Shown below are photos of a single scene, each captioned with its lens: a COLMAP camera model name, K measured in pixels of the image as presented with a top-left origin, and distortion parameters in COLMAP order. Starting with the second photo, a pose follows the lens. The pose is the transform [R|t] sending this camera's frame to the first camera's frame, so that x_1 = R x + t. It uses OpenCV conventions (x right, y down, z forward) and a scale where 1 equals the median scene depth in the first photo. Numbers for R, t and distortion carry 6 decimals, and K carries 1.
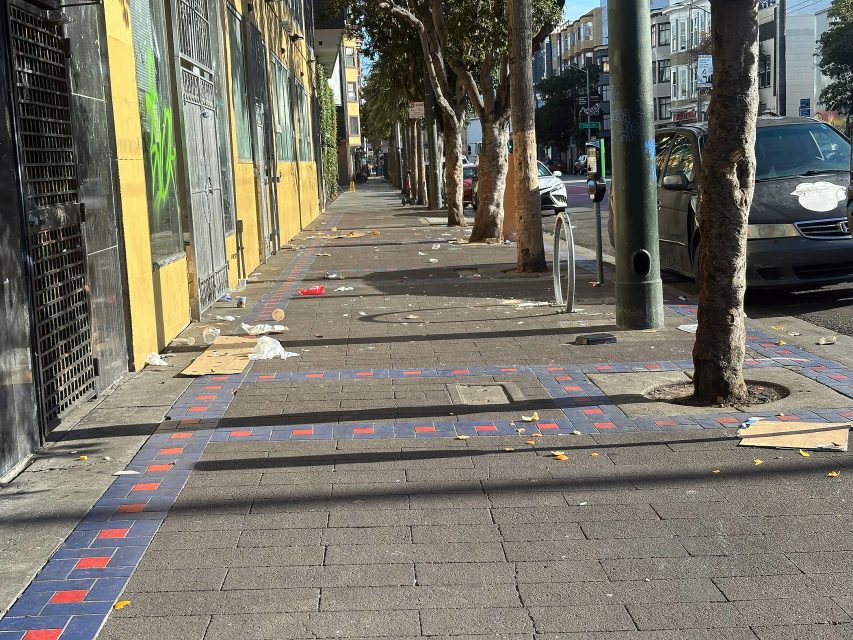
lens RADIAL K [[1153.7, 0, 426.1], [0, 1153.7, 319.8], [0, 0, 1]] dist [0.089213, 0.000000]
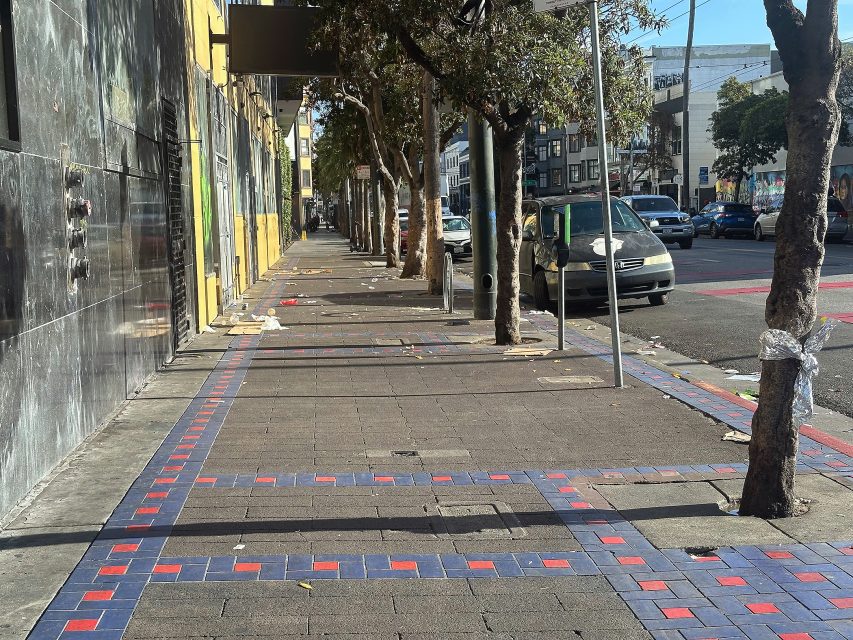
lens RADIAL K [[1153.7, 0, 426.7], [0, 1153.7, 320.6], [0, 0, 1]] dist [0.089213, 0.000000]
pose [[0.998815, 0.015423, 0.046160, 0.005495], [-0.013438, 0.998984, -0.043013, 0.027654], [-0.046776, 0.042342, 0.998008, -0.233559]]
